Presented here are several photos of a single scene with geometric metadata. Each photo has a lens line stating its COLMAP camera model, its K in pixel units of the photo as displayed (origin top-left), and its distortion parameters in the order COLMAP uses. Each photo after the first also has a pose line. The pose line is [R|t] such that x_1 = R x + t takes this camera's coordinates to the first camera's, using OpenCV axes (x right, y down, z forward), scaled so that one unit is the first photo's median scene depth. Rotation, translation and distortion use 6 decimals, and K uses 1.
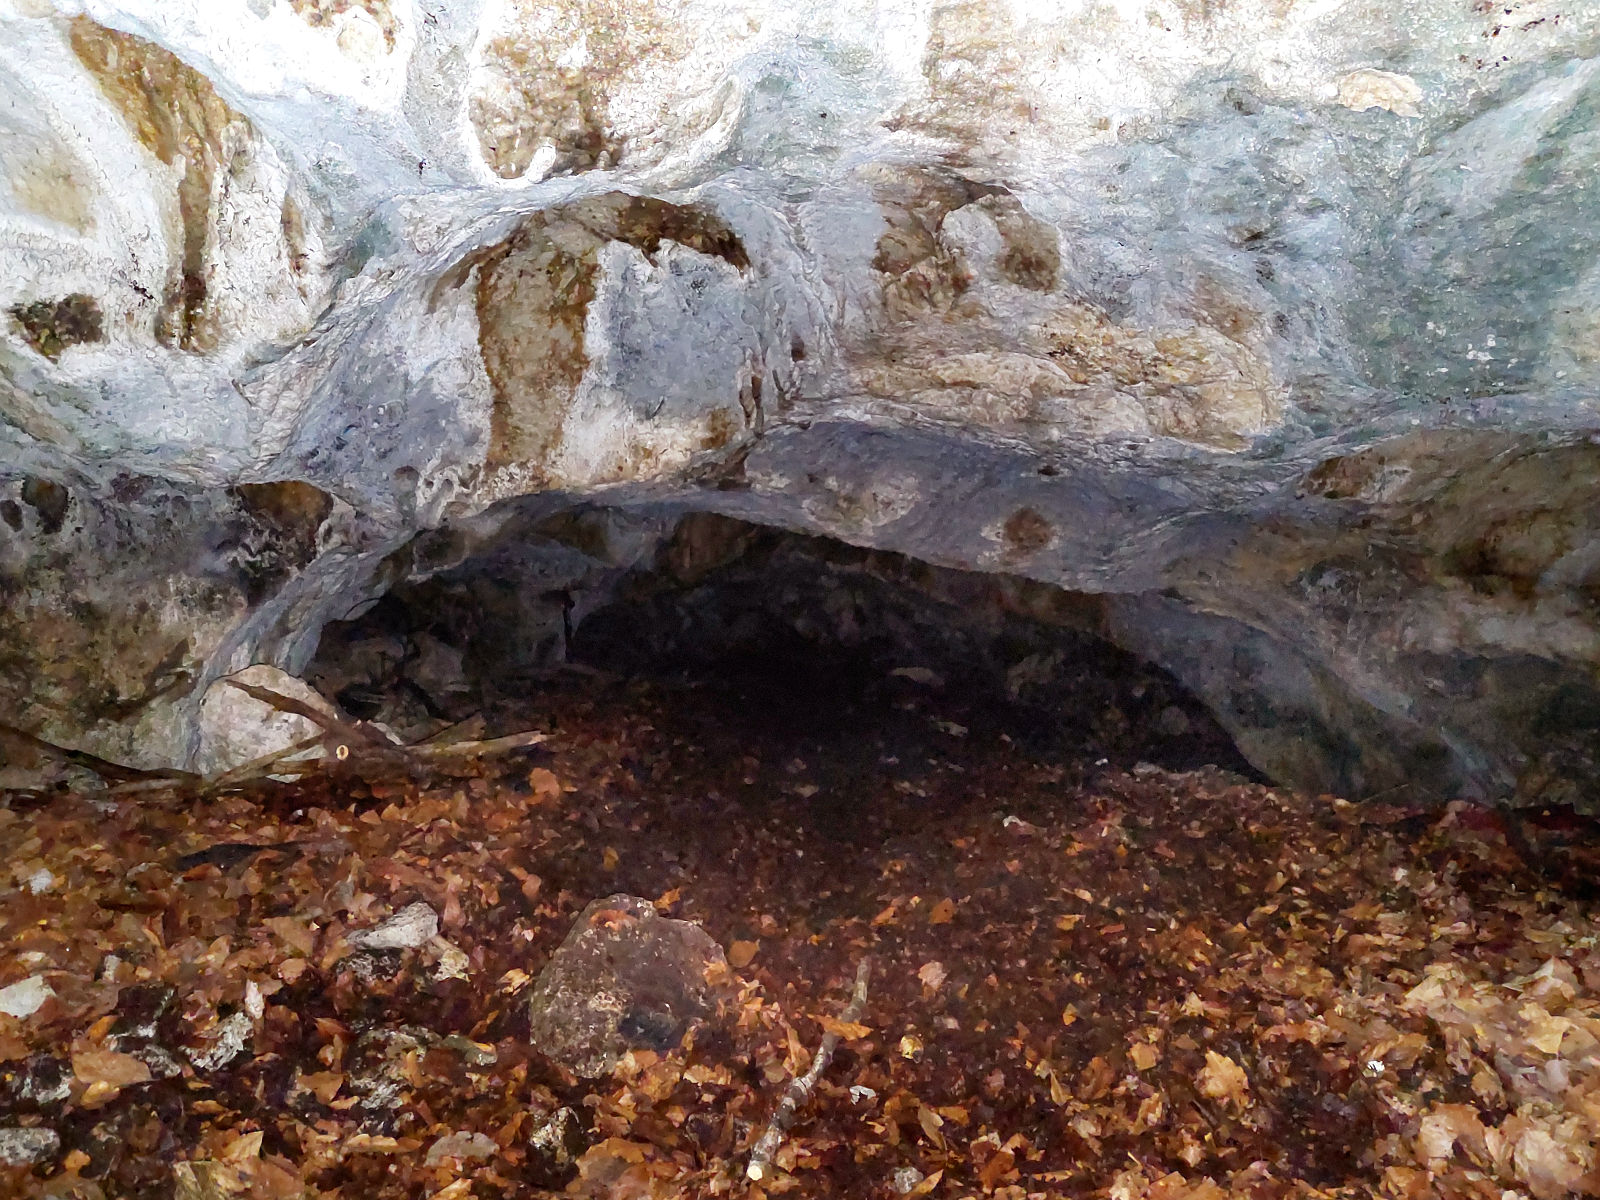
lens RADIAL K [[1253.3, 0, 799.9], [0, 1253.3, 601.9], [0, 0, 1]] dist [0.000541, -0.003905]
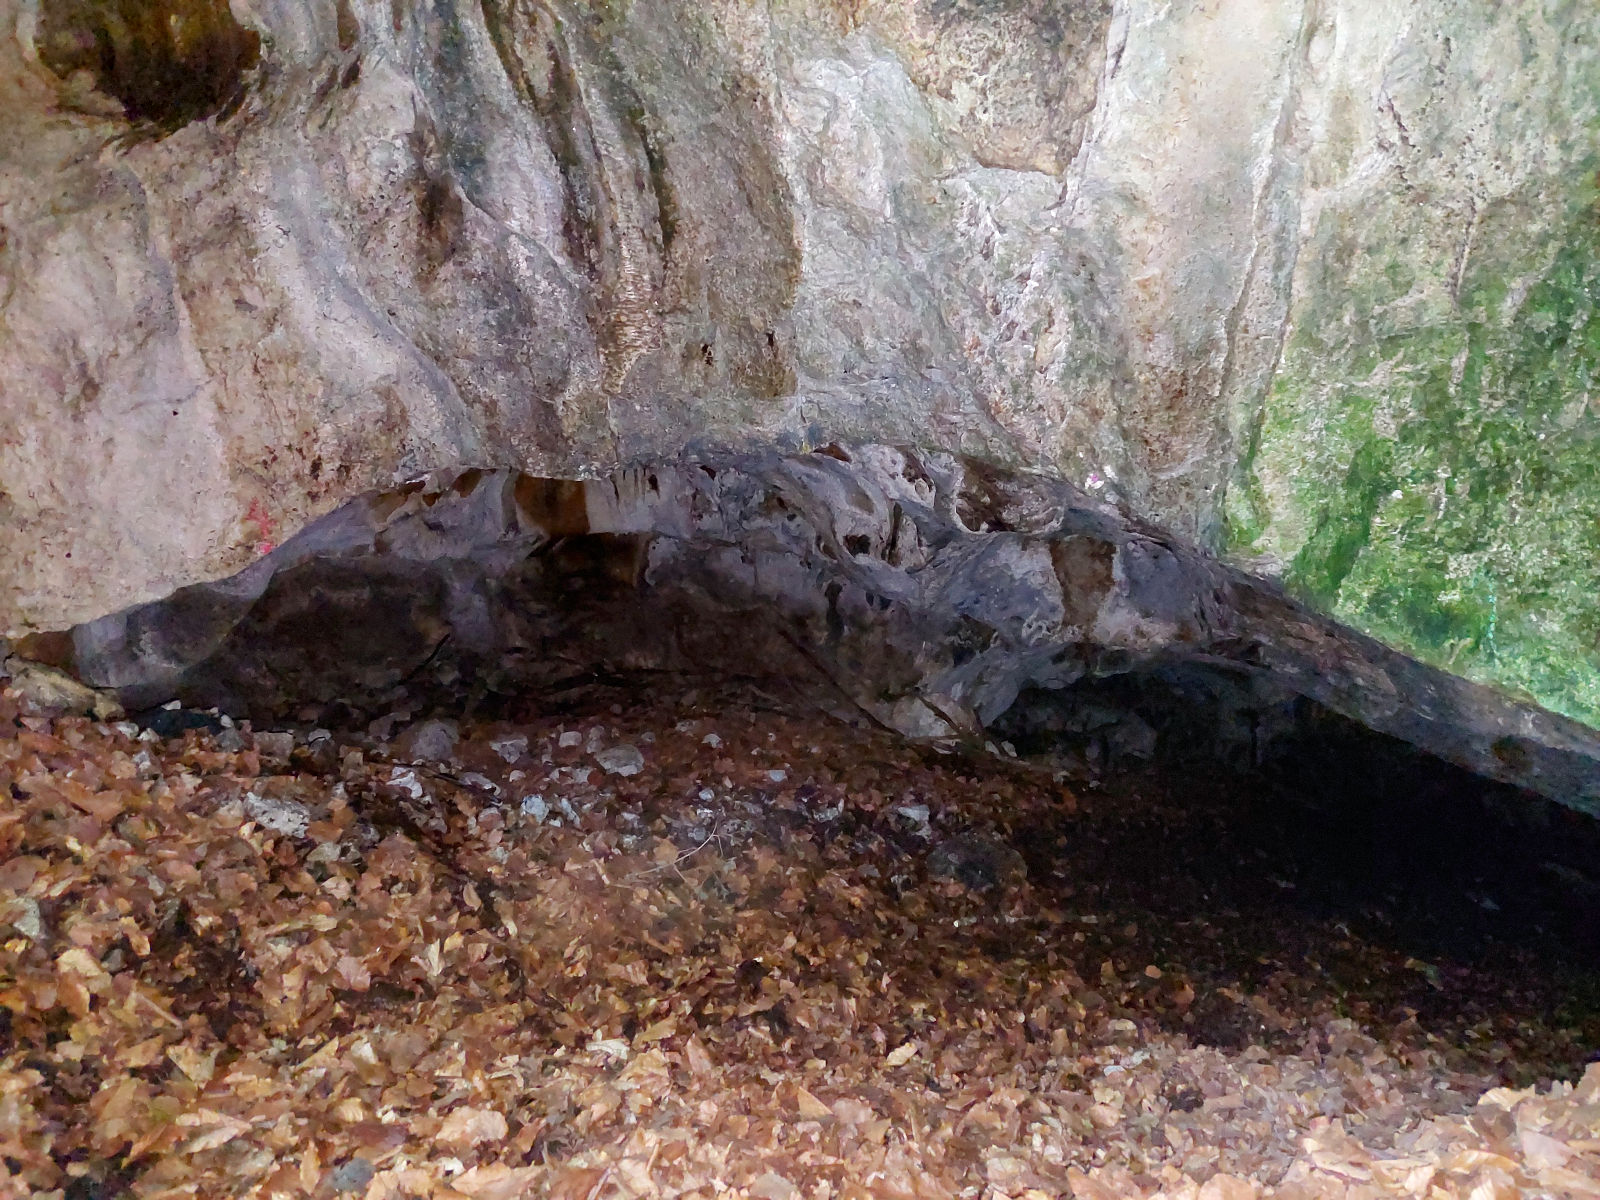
lens RADIAL K [[1118.5, 0, 800.3], [0, 1118.5, 599.7], [0, 0, 1]] dist [0.000317, 0.000916]
pose [[0.703780, 0.199364, -0.681871, 0.661563], [-0.246917, 0.968622, 0.028354, -0.098171], [0.666128, 0.148410, 0.730923, -0.551378]]
